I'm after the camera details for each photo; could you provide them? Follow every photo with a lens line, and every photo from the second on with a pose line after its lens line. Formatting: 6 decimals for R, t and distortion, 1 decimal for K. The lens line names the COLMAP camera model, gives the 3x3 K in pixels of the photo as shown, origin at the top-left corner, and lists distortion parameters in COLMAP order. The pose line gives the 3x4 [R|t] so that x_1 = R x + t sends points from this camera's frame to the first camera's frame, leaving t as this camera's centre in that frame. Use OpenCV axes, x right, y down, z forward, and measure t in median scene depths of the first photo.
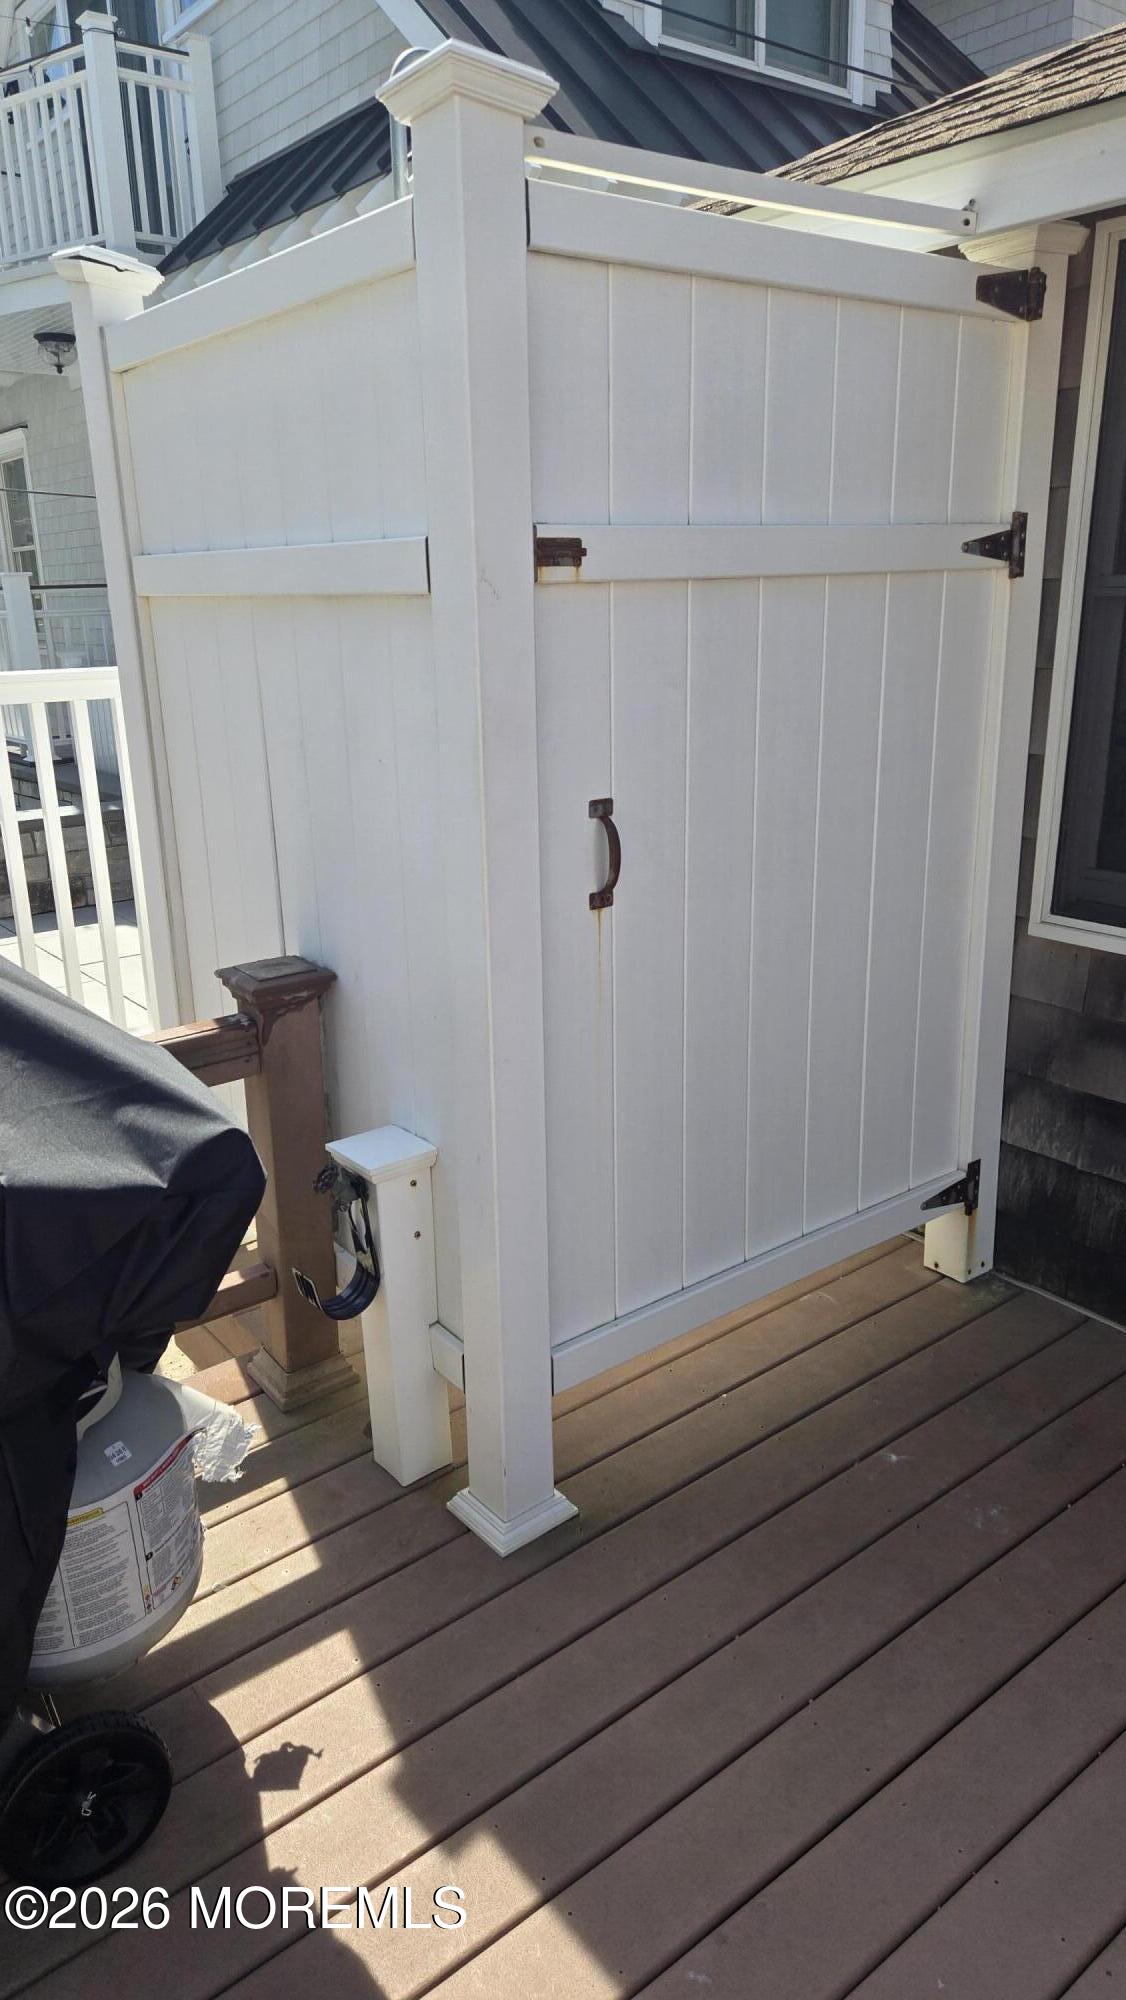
lens RADIAL K [[1341.9, 0, 559.4], [0, 1341.9, 1003.0], [0, 0, 1]] dist [-0.000394, -0.000194]
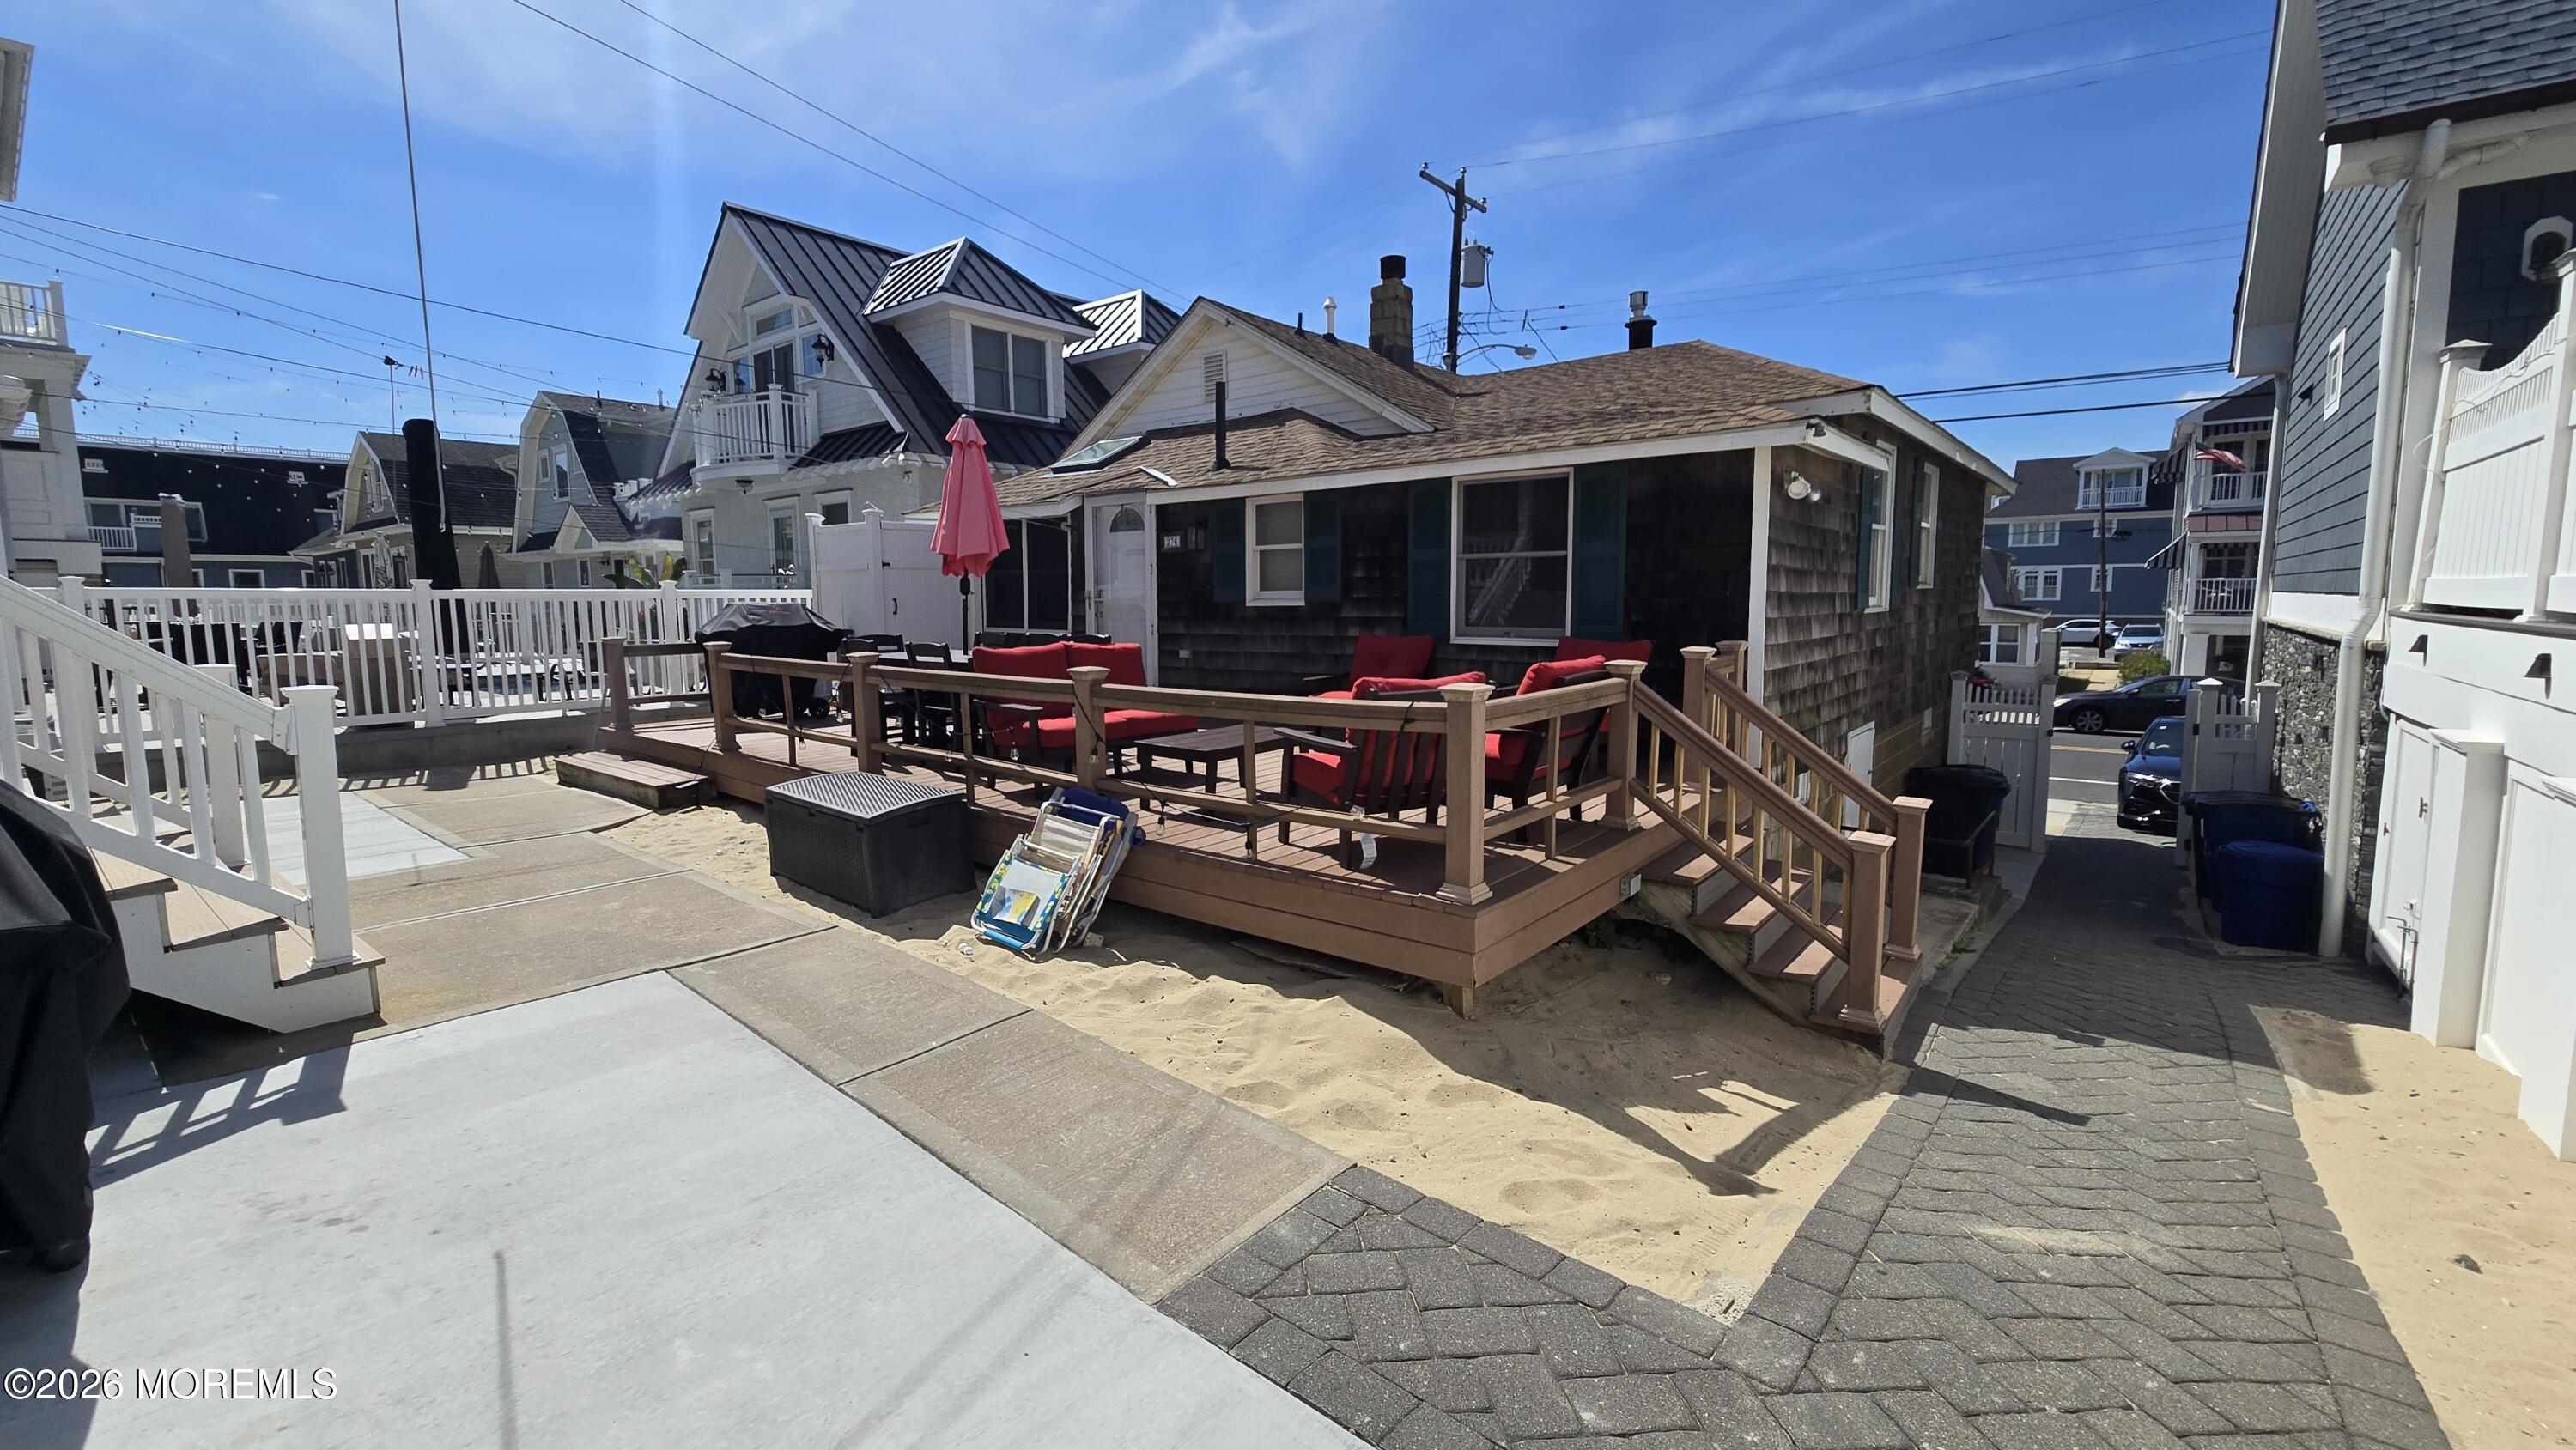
lens RADIAL K [[1064.3, 0, 1290.6], [0, 1064.3, 707.6], [0, 0, 1]] dist [-0.002752, -0.000659]
pose [[0.975278, -0.007038, 0.220869, 0.217318], [0.050440, 0.980198, -0.191490, 0.419997], [-0.215147, 0.197897, 0.956320, -1.237855]]
